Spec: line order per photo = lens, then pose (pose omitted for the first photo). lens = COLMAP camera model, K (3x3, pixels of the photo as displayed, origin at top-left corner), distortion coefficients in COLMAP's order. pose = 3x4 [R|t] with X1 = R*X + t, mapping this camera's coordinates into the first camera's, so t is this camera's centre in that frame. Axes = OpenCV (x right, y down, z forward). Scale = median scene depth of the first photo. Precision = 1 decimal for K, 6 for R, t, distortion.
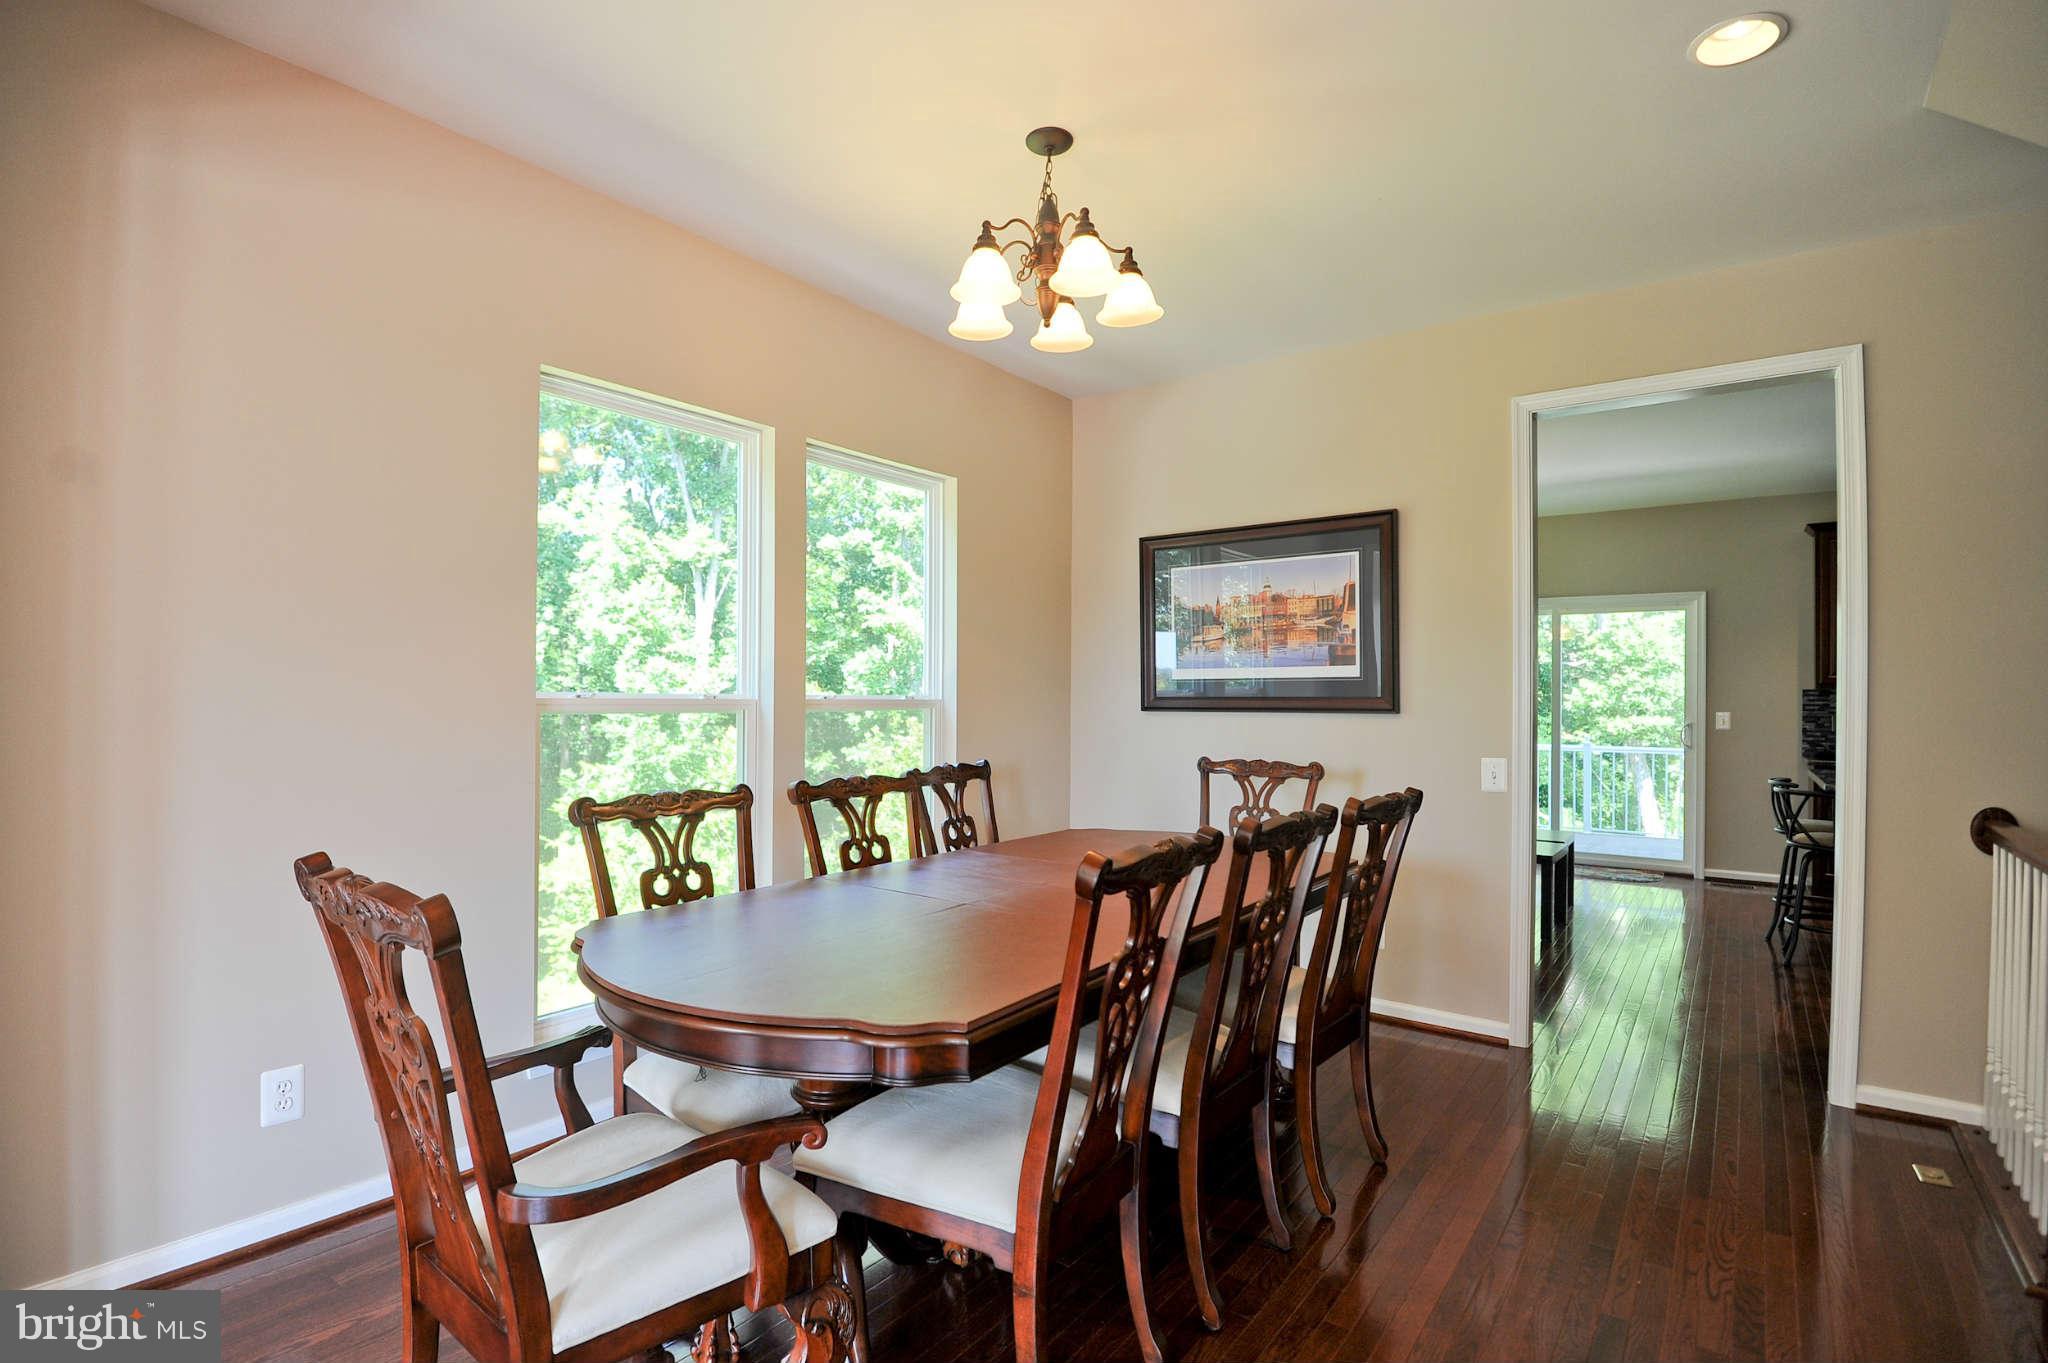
lens RADIAL K [[994.9, 0, 959.6], [0, 994.9, 698.9], [0, 0, 1]] dist [-0.038860, -0.000187]
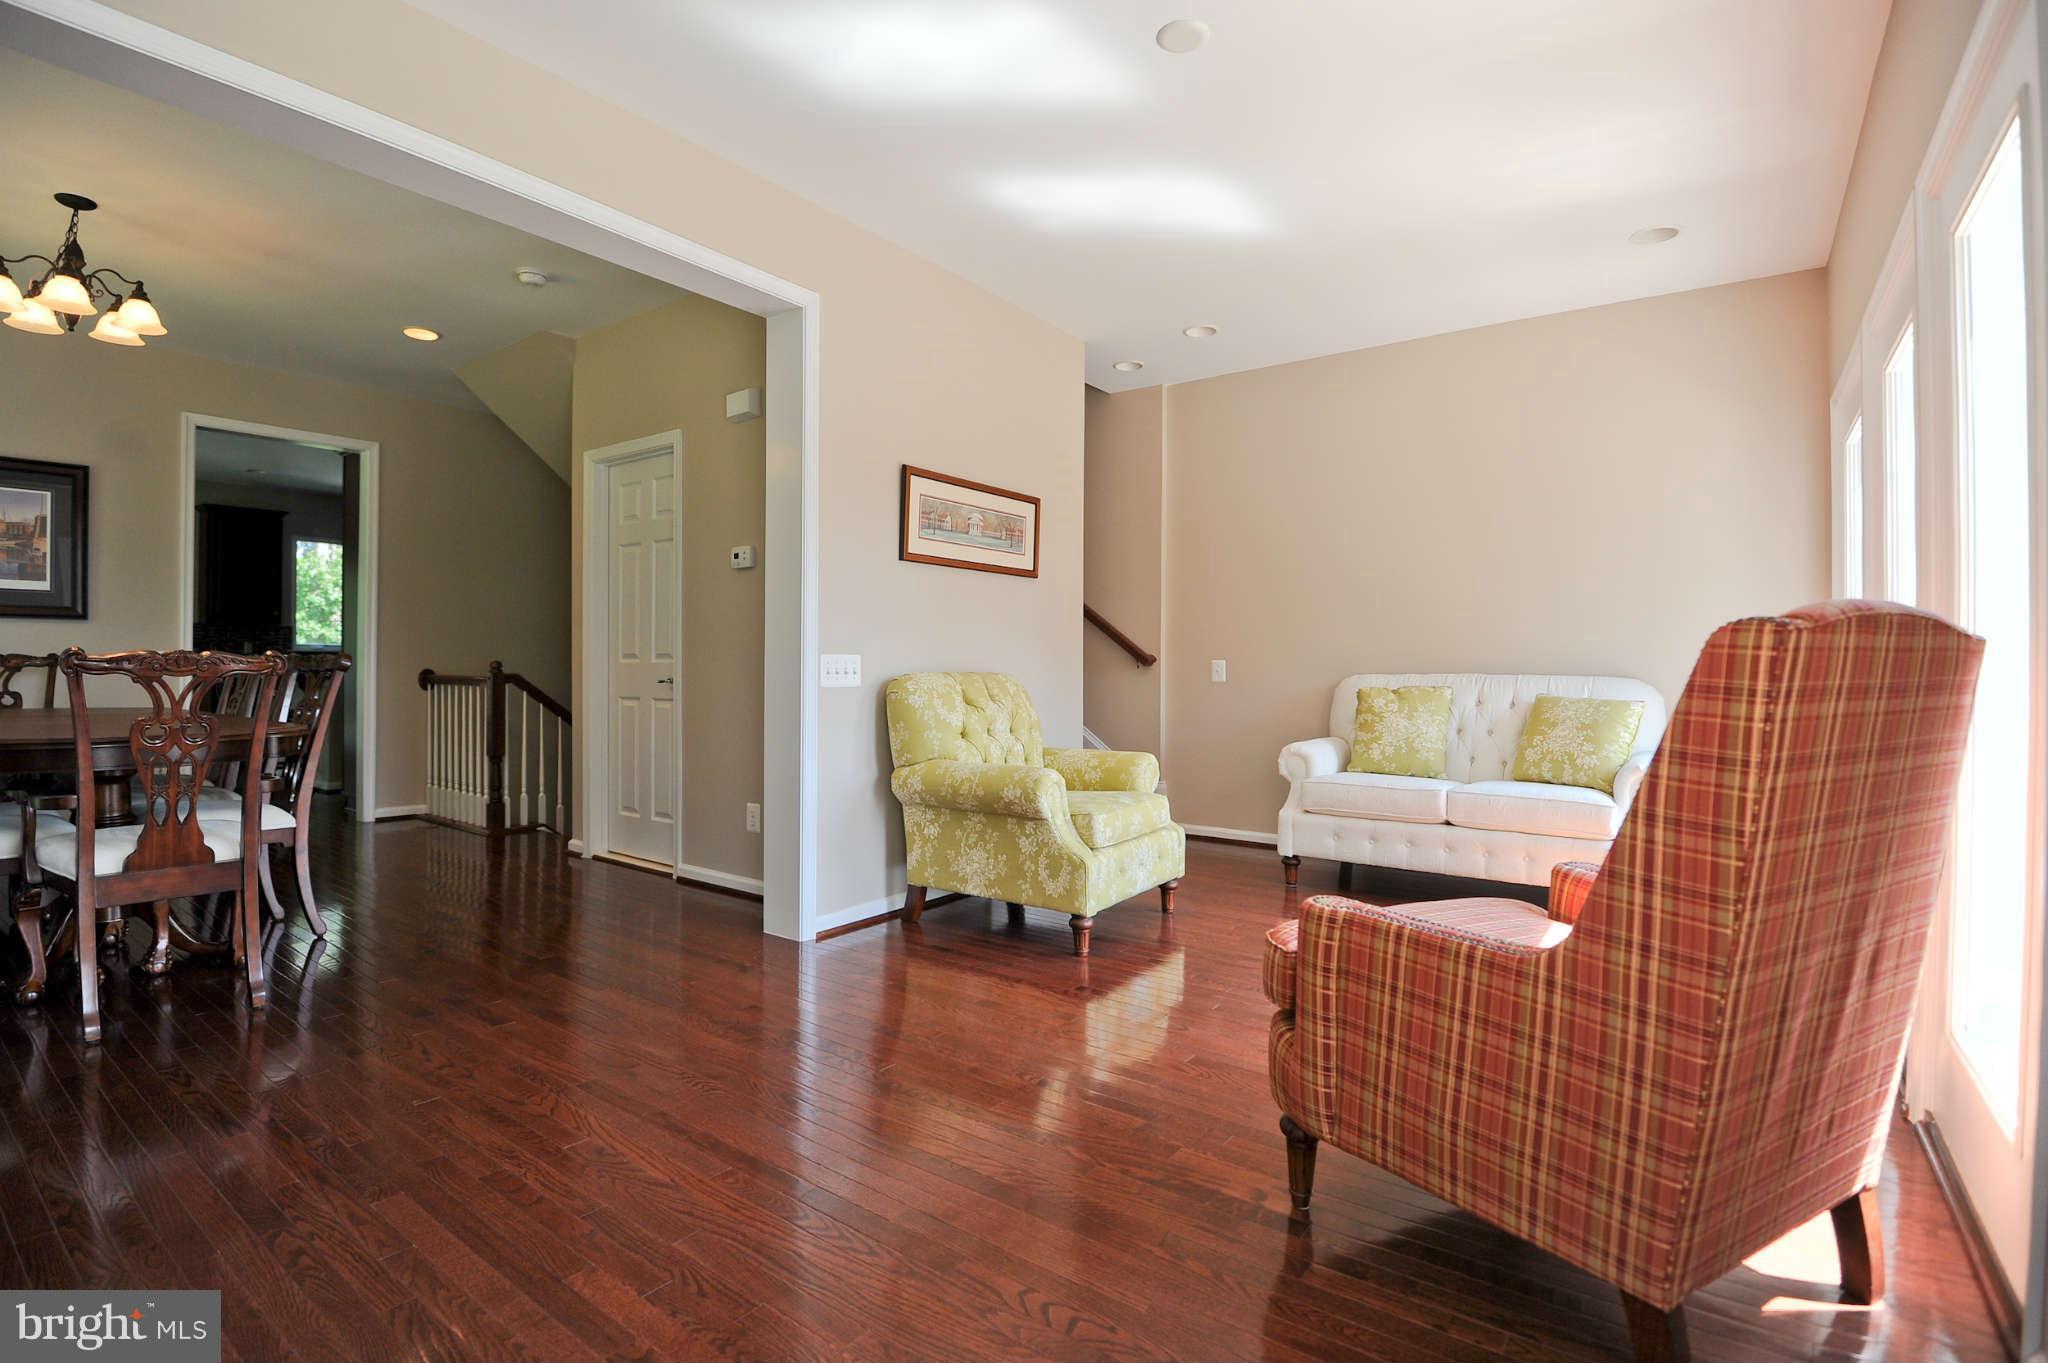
lens RADIAL K [[958.0, 0, 985.5], [0, 958.0, 668.1], [0, 0, 1]] dist [-0.003082, -0.000497]
pose [[-0.018257, -0.009988, 0.999783, -0.870155], [-0.010739, 0.999894, 0.009793, 0.054383], [-0.999776, -0.010558, -0.018362, -0.199853]]
